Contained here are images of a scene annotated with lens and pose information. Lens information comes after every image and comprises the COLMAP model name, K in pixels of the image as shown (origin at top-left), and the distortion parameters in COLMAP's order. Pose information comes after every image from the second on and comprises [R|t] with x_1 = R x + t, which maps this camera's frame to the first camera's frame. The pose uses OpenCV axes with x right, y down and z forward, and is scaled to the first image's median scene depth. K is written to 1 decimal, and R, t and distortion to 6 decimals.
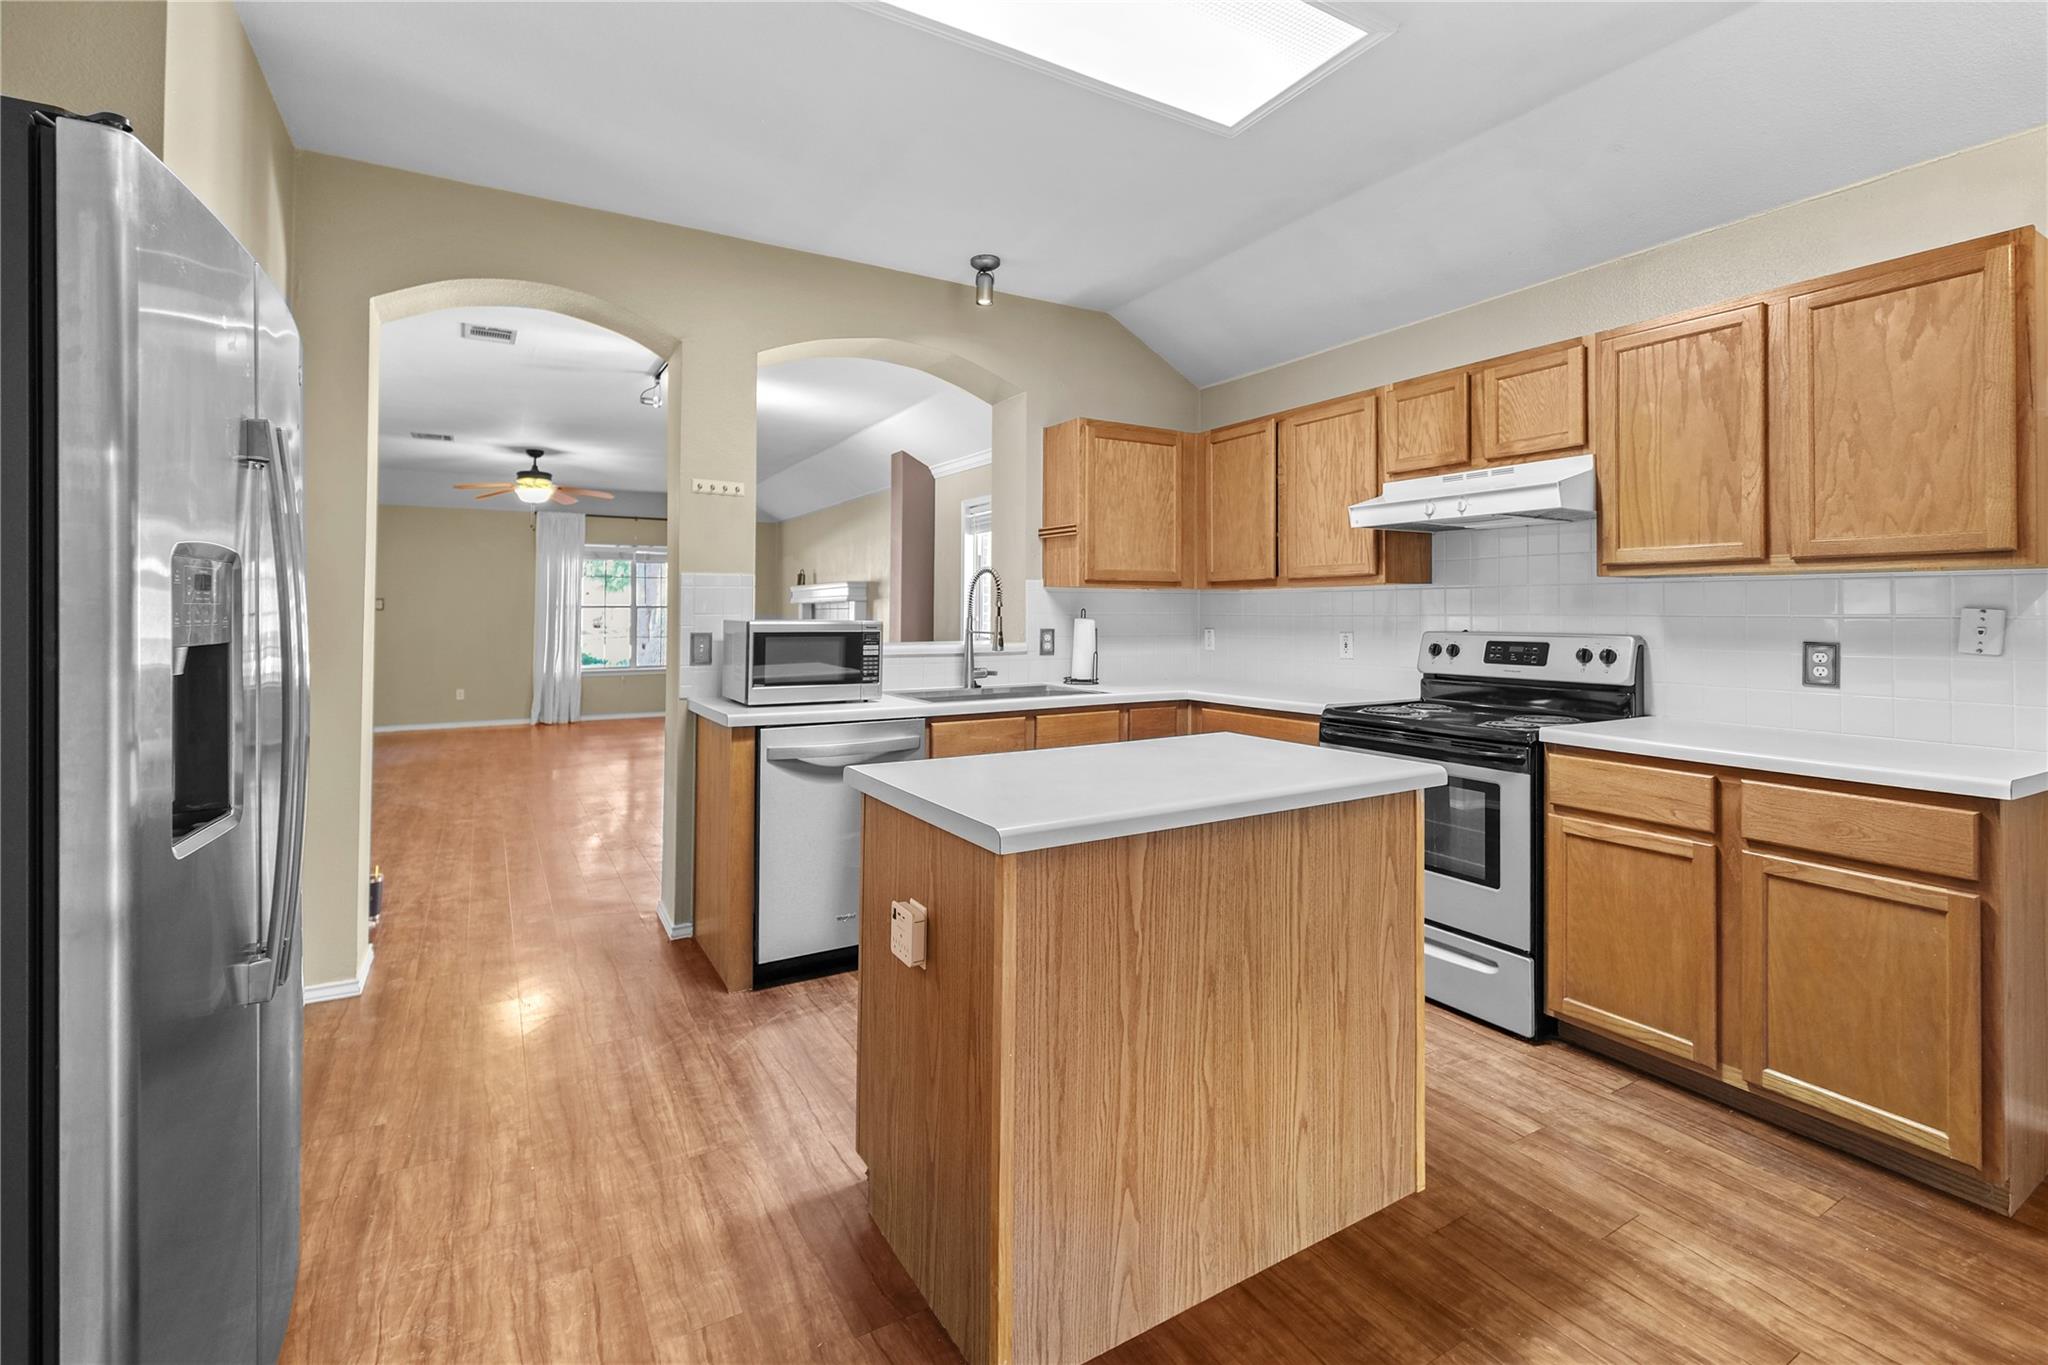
lens RADIAL K [[893.0, 0, 1020.0], [0, 893.0, 596.2], [0, 0, 1]] dist [-0.001189, 0.000312]
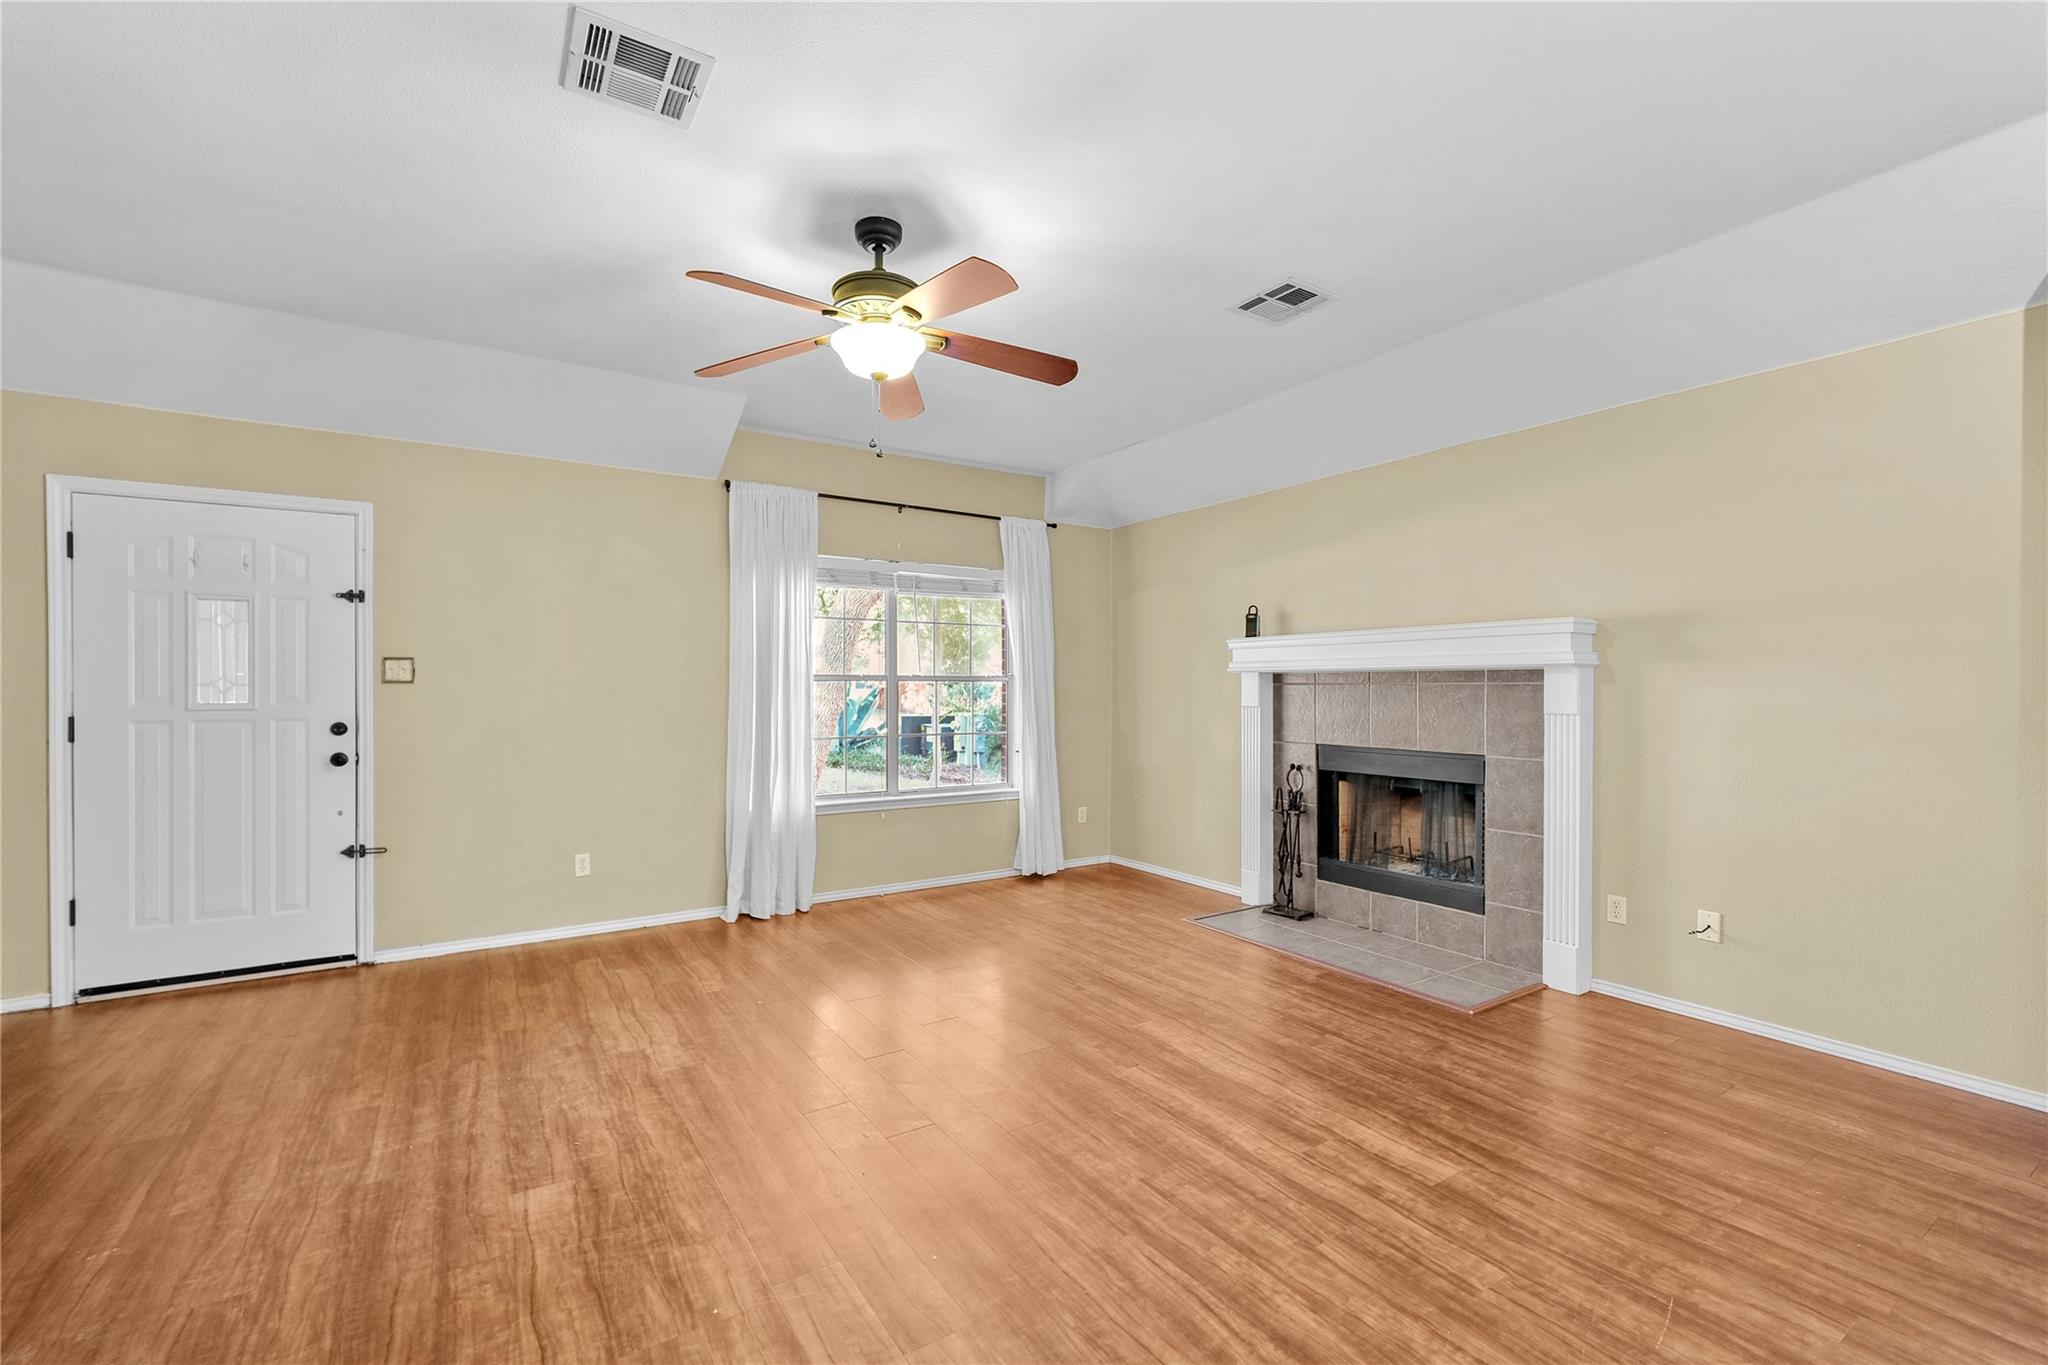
lens RADIAL K [[877.7, 0, 1019.1], [0, 877.7, 697.1], [0, 0, 1]] dist [0.001016, 0.000088]
pose [[0.999546, 0.000658, 0.030110, -1.639087], [-0.001614, 0.999494, 0.031756, 0.027004], [-0.030074, -0.031790, 0.999042, 2.143953]]
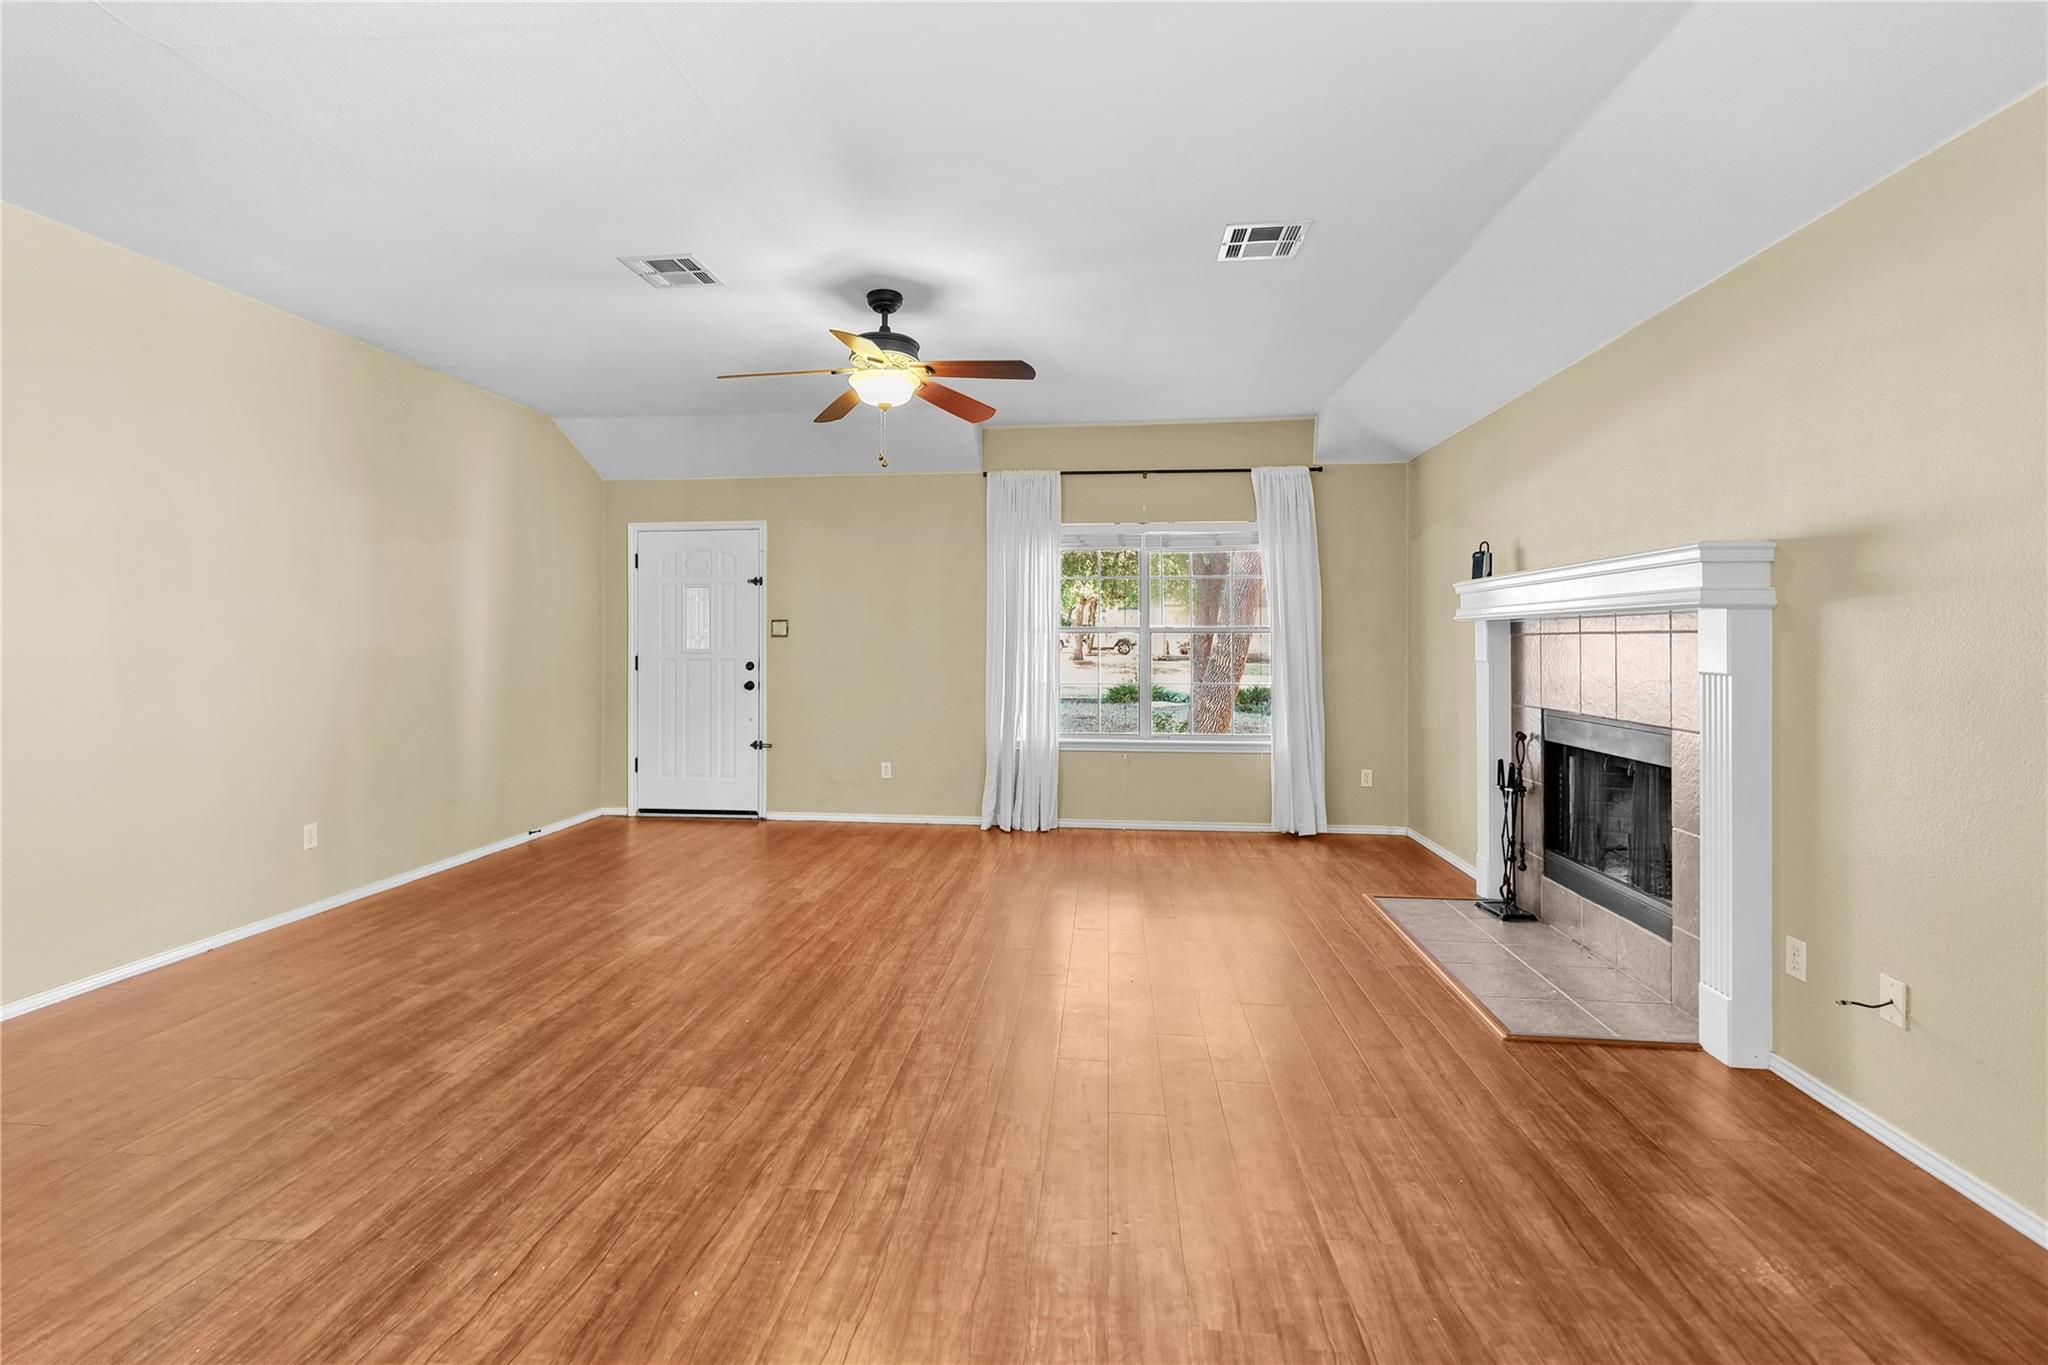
lens RADIAL K [[900.5, 0, 996.1], [0, 900.5, 634.1], [0, 0, 1]] dist [0.006003, -0.000316]
pose [[0.787751, -0.003829, -0.615982, -0.686197], [0.012254, 0.999880, 0.009455, 0.030891], [0.615872, -0.014997, 0.787703, 2.182241]]
